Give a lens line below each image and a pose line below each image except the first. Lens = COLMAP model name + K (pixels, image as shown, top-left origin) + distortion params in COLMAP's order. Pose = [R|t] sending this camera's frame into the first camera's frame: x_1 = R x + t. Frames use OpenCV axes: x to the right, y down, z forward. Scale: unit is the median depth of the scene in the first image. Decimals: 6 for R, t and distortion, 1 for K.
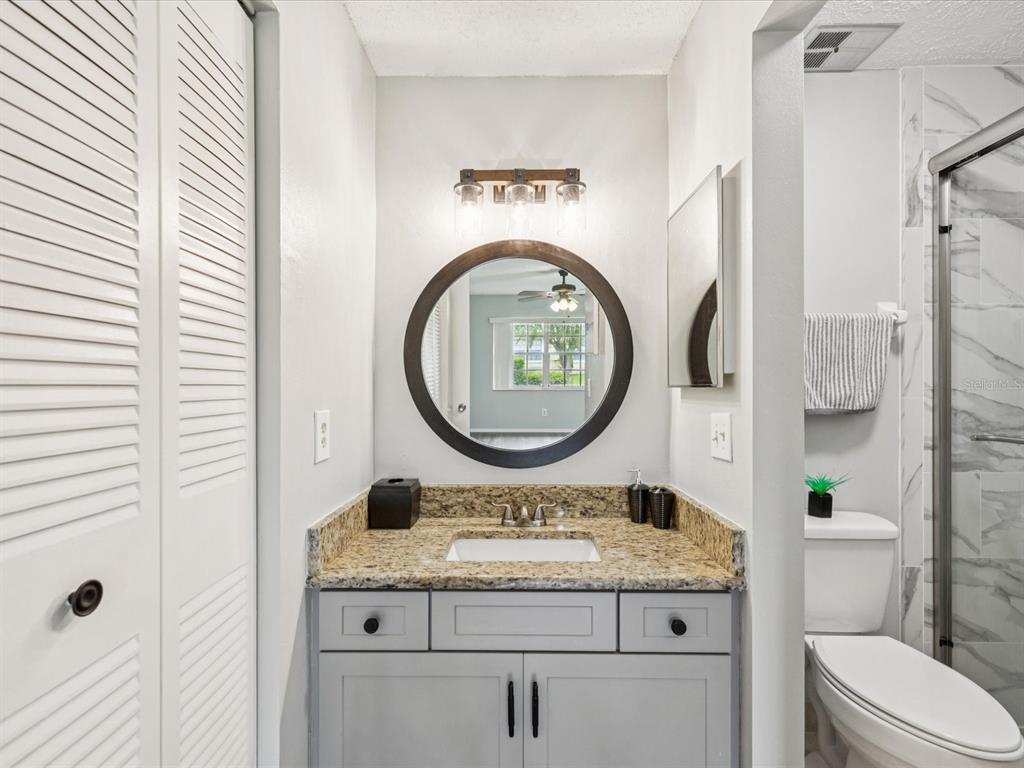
lens RADIAL K [[494.5, 0, 509.7], [0, 494.5, 384.3], [0, 0, 1]] dist [0.004602, -0.000621]
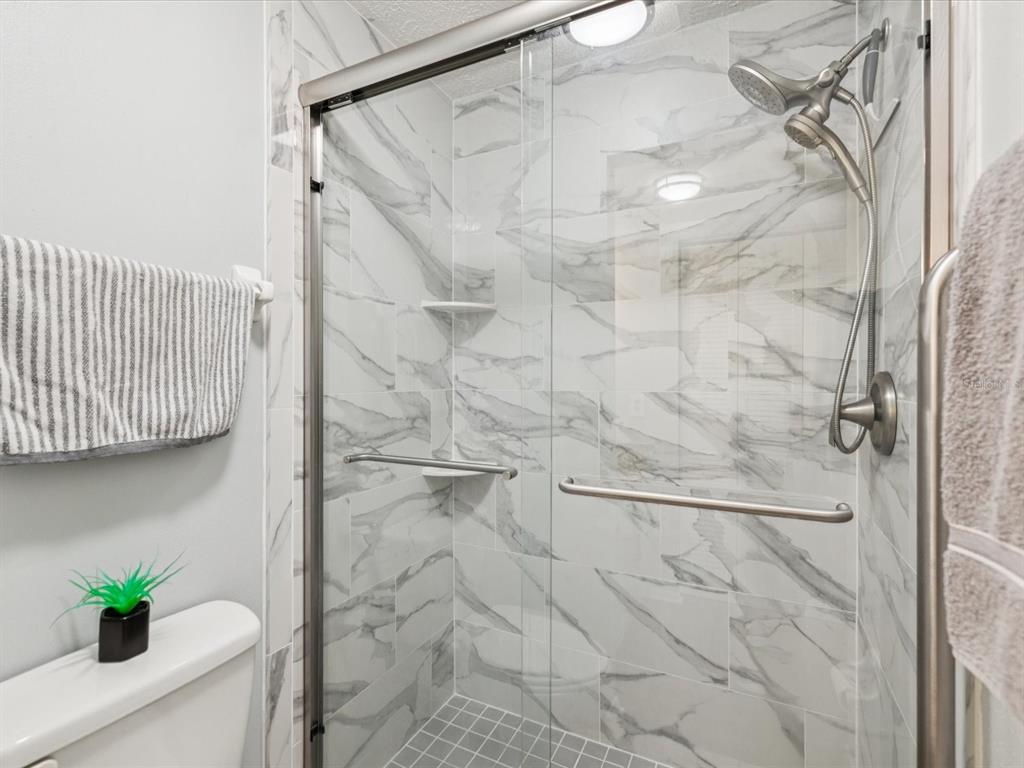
lens RADIAL K [[494.5, 0, 509.5], [0, 494.5, 380.5], [0, 0, 1]] dist [0.004602, -0.000621]
pose [[0.443158, -0.003421, 0.896437, 0.328276], [-0.003077, 0.999981, 0.005337, -0.019552], [-0.896438, -0.005124, 0.443139, 0.398997]]
